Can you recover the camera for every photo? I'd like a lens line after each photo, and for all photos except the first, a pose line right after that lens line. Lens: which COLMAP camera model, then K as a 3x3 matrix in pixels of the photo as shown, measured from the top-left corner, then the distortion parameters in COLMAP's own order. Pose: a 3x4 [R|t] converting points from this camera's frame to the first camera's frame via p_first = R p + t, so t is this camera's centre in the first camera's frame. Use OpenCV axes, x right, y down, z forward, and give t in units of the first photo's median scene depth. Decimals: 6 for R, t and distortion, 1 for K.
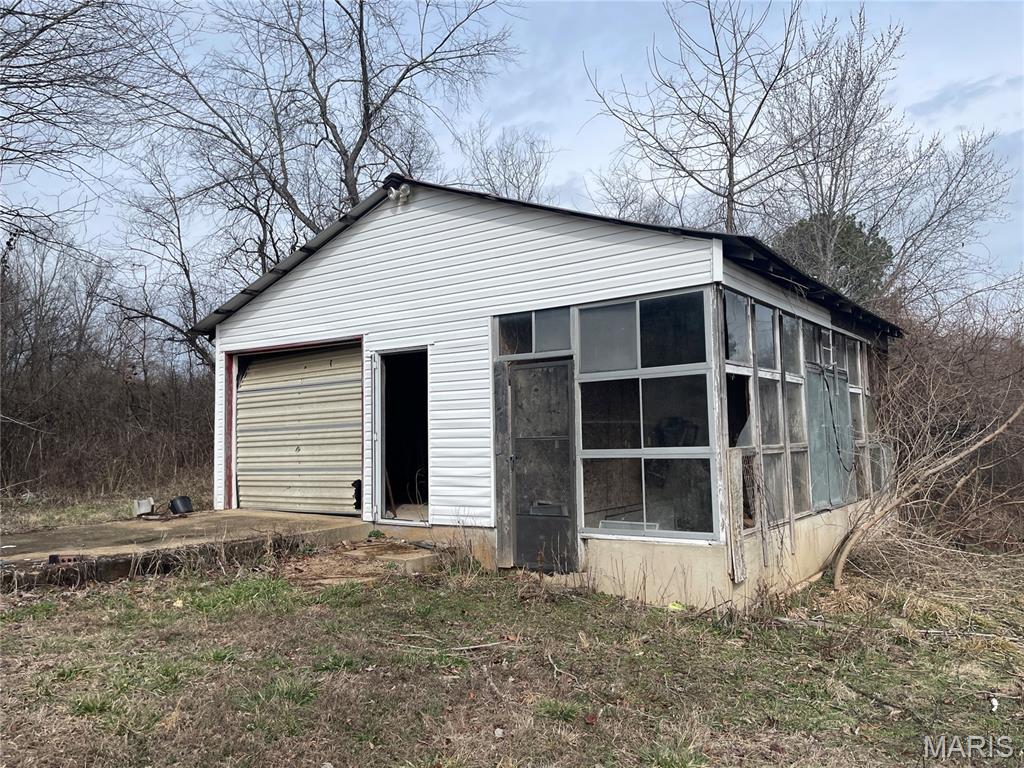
lens RADIAL K [[765.4, 0, 512.0], [0, 765.4, 384.0], [0, 0, 1]] dist [0.104533, -0.107555]
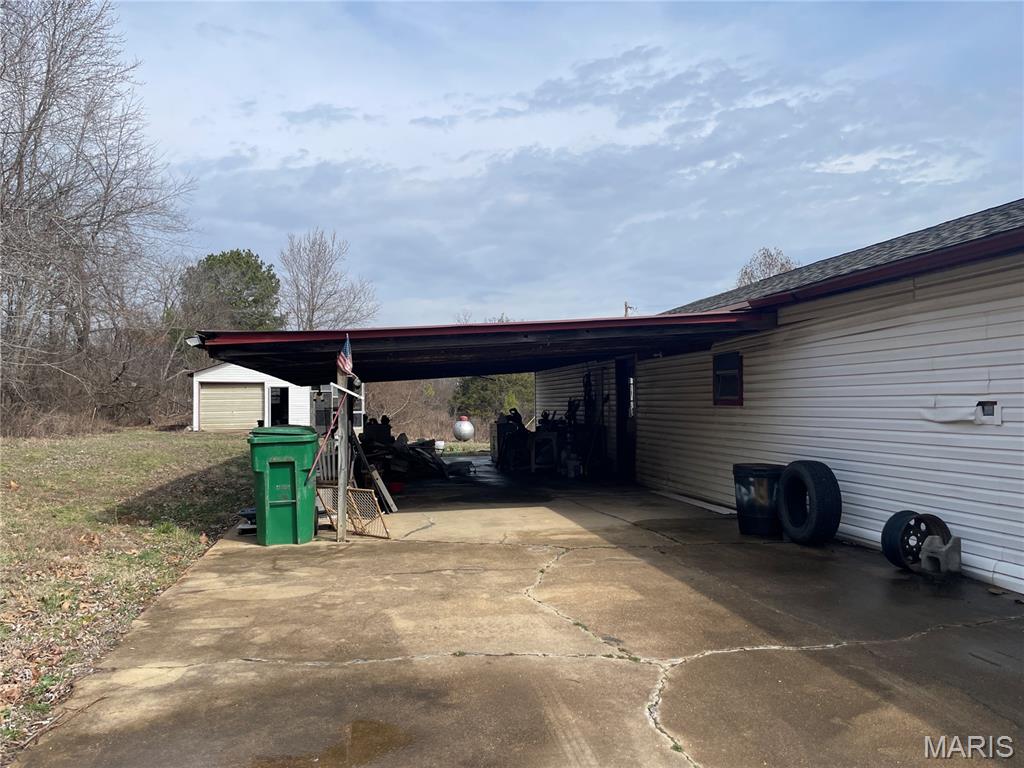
lens RADIAL K [[775.2, 0, 512.6], [0, 775.2, 414.5], [0, 0, 1]] dist [0.006874, 0.000772]
pose [[0.679230, 0.010100, 0.733856, -2.190500], [-0.061286, 0.997194, 0.043000, -0.144060], [-0.731362, -0.074182, 0.677943, -2.525789]]
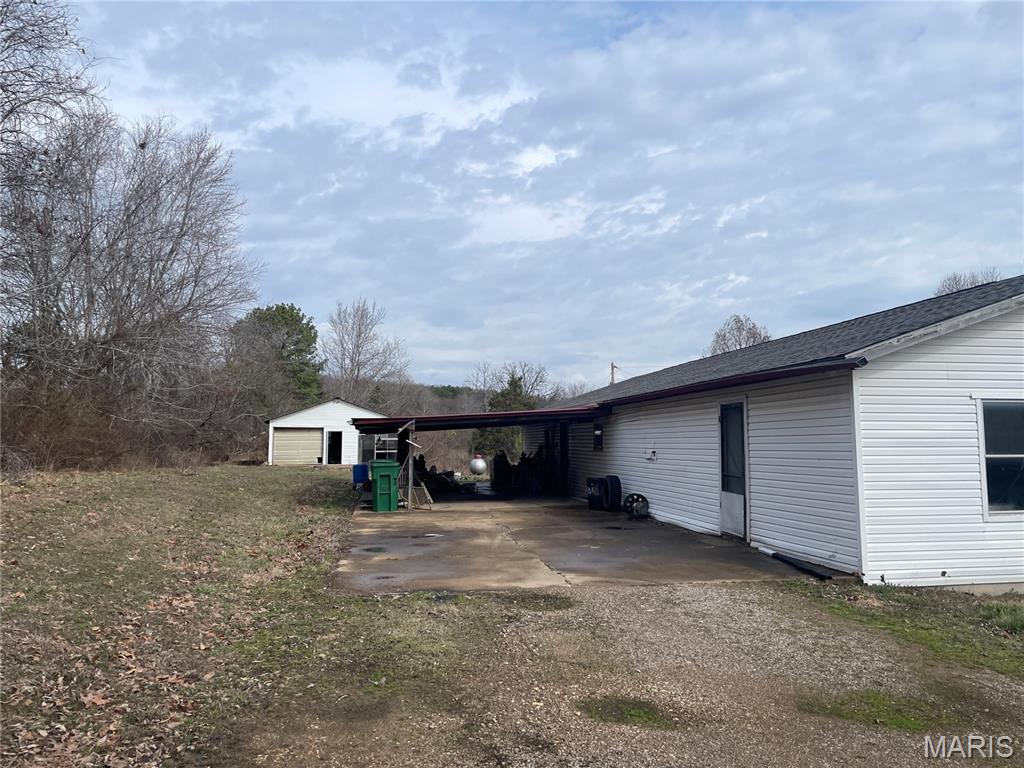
lens RADIAL K [[765.4, 0, 512.0], [0, 765.4, 384.0], [0, 0, 1]] dist [0.104533, -0.107555]
pose [[0.699882, 0.079583, 0.709811, -2.884016], [-0.067484, 0.996696, -0.045208, -0.199652], [-0.711063, -0.016260, 0.702940, -3.324547]]
